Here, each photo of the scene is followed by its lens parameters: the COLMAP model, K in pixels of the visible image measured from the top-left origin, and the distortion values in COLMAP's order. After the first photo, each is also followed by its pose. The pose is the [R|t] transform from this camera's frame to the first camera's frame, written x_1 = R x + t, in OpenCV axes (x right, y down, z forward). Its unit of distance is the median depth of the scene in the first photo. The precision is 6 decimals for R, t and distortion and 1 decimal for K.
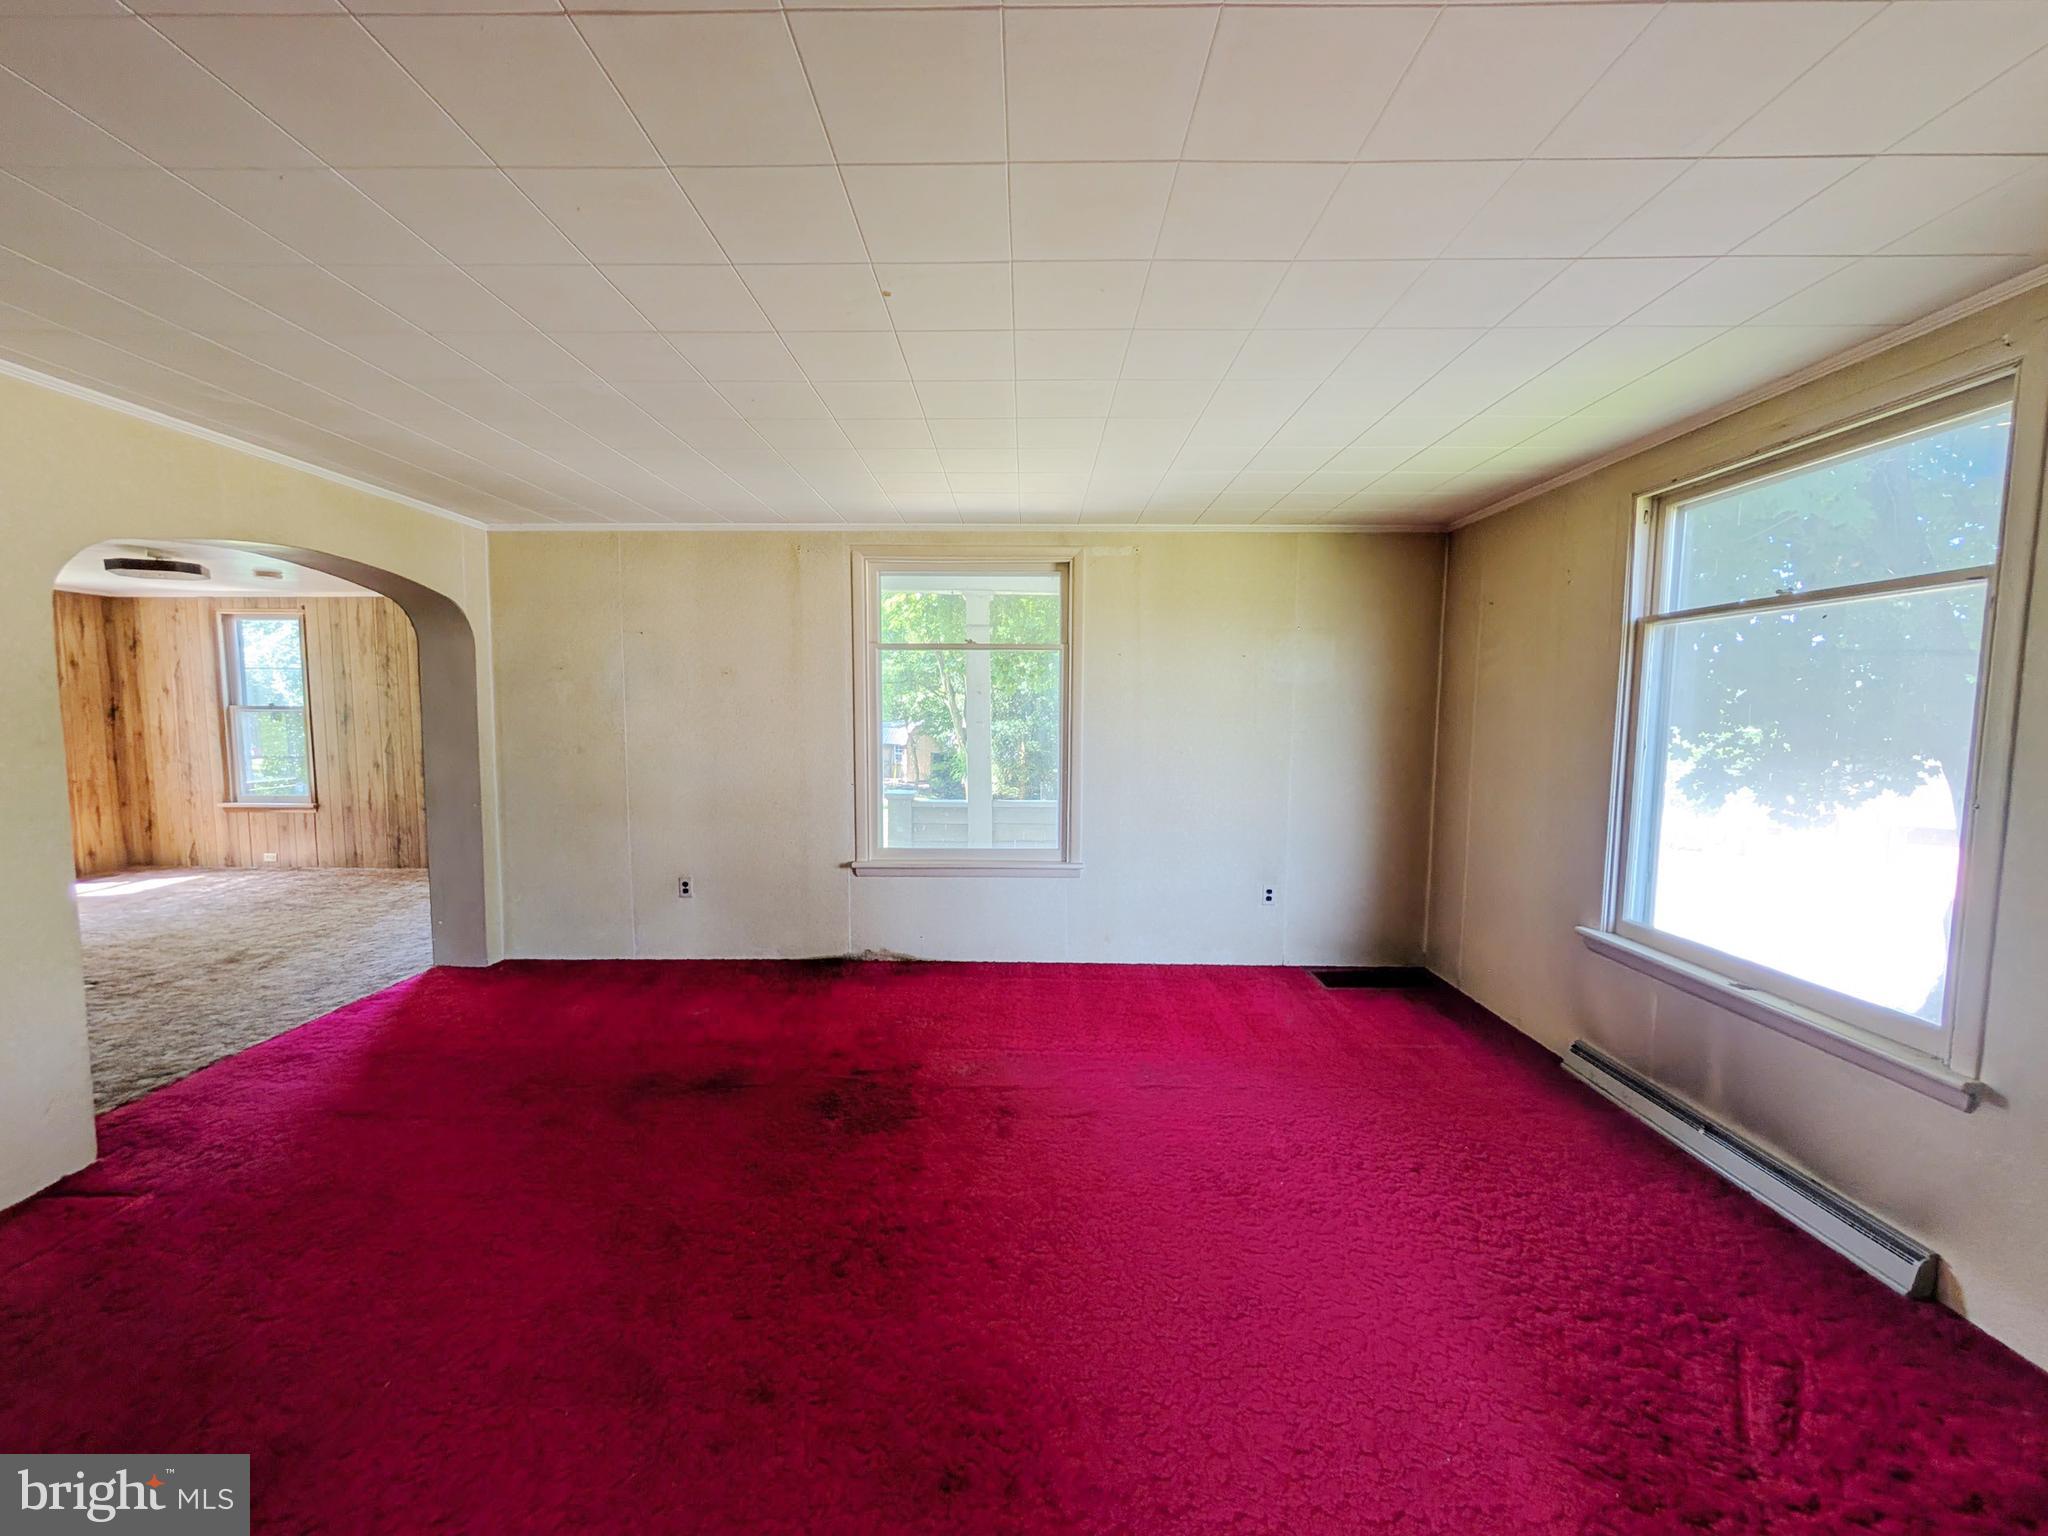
lens RADIAL K [[773.5, 0, 1019.0], [0, 773.5, 768.5], [0, 0, 1]] dist [0.000737, -0.000264]
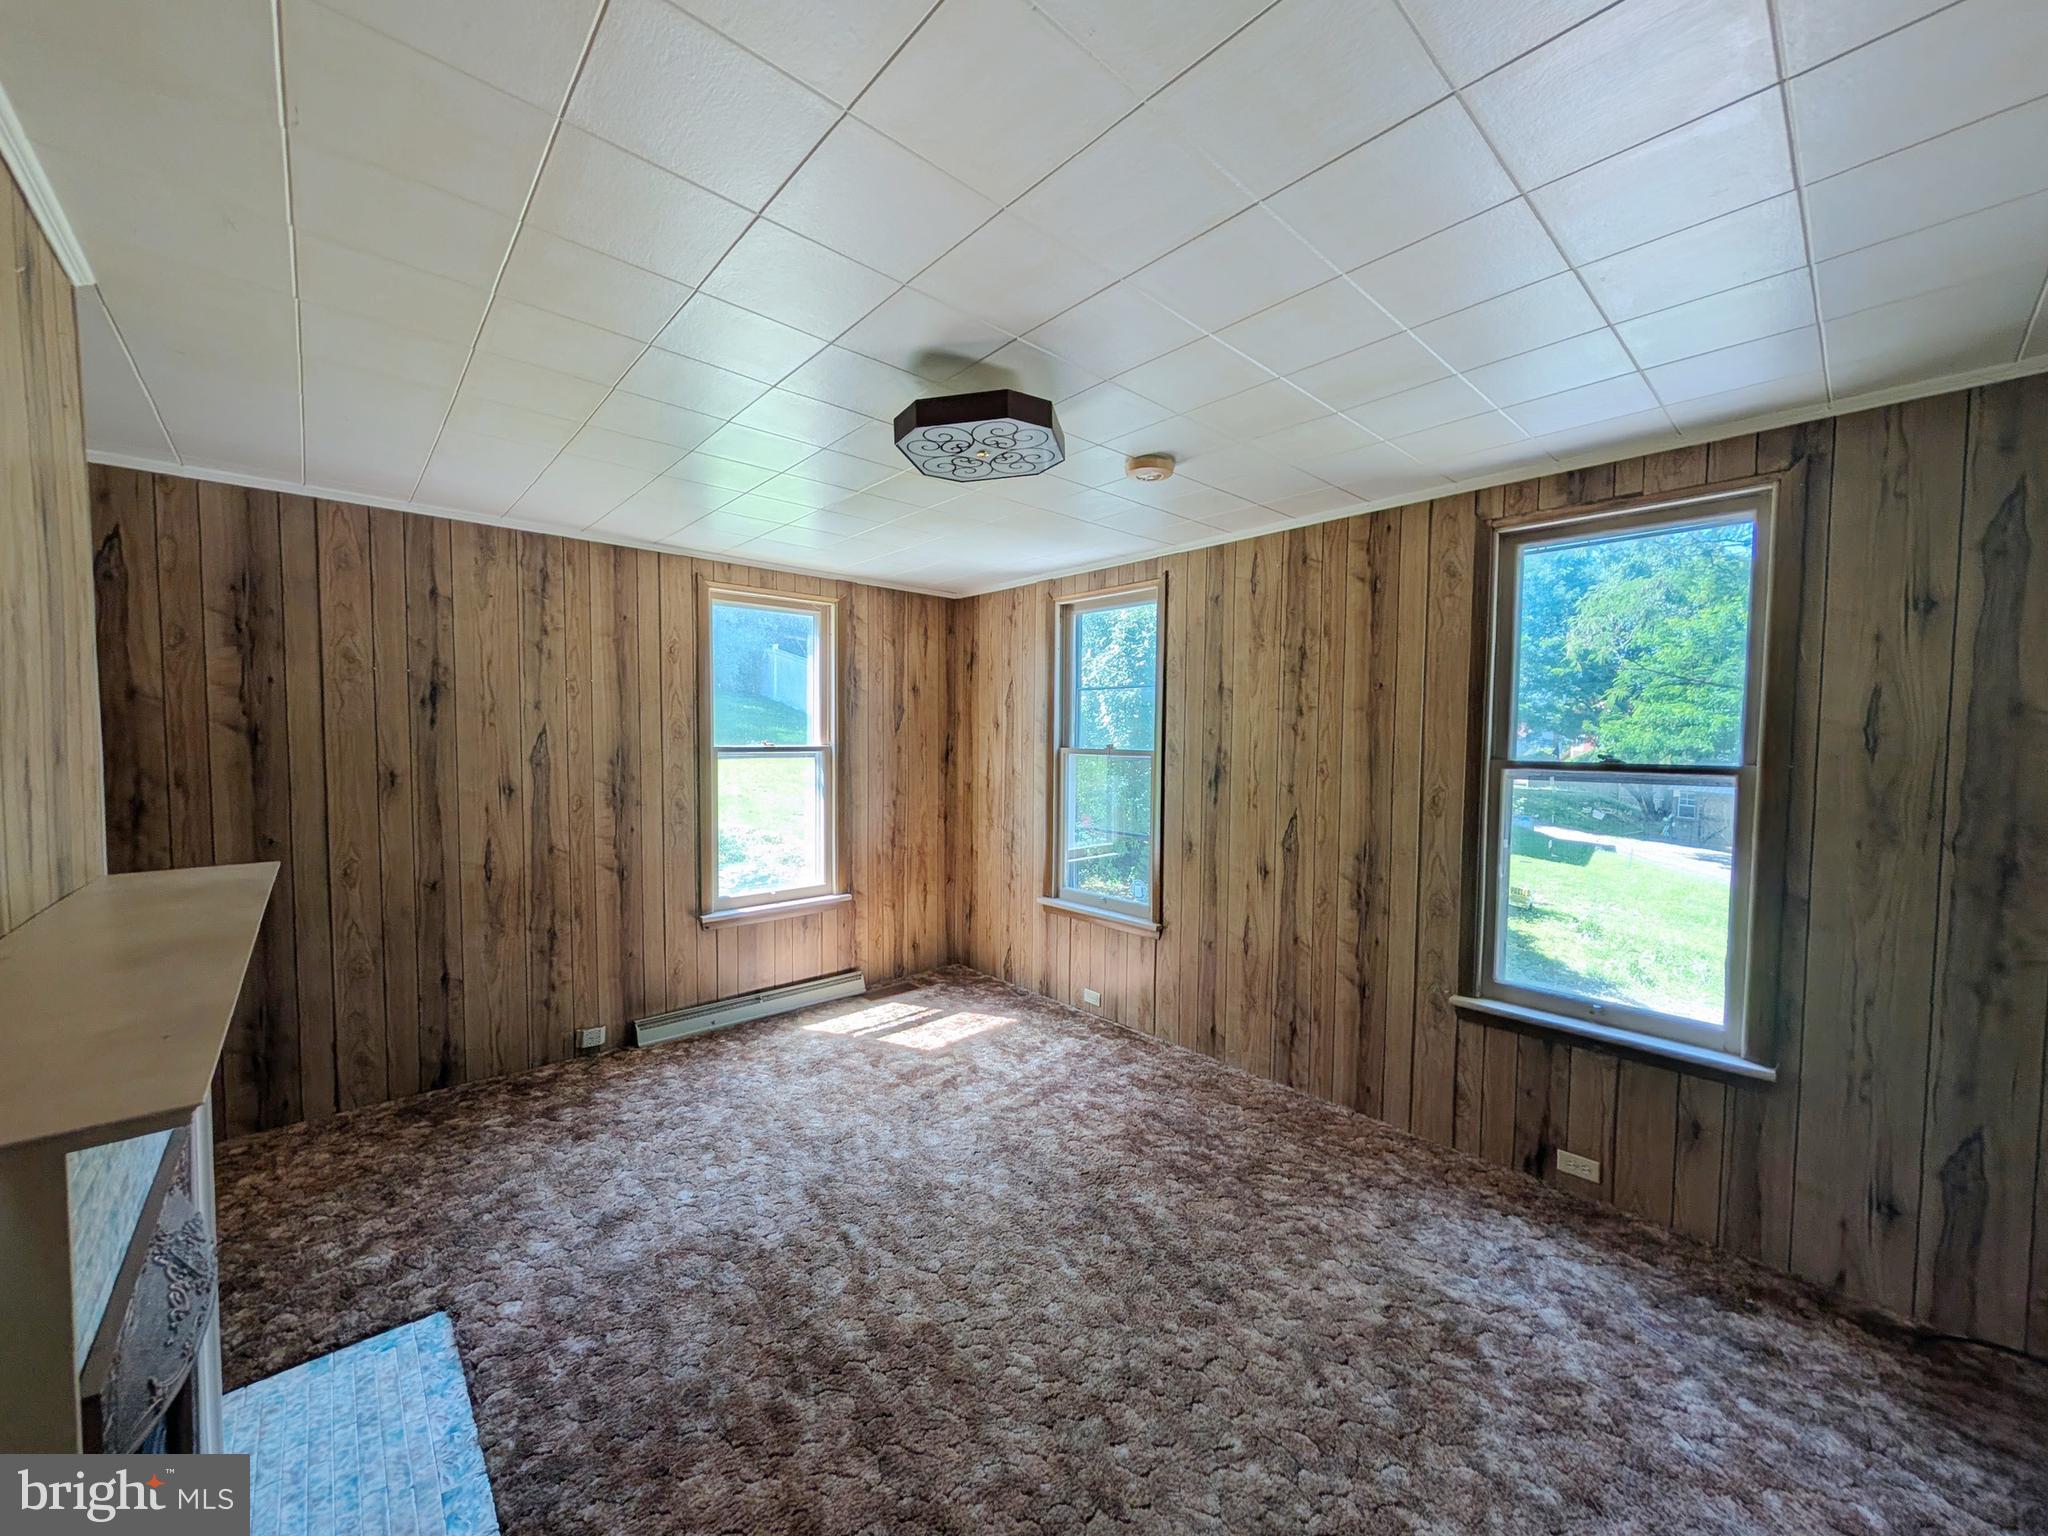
lens RADIAL K [[773.5, 0, 1009.7], [0, 773.5, 770.5], [0, 0, 1]] dist [0.000737, -0.000264]
pose [[0.668110, 0.034494, -0.743262, -0.573324], [-0.064111, 0.997879, -0.011318, -0.052791], [0.741295, 0.055213, 0.668904, 0.543177]]
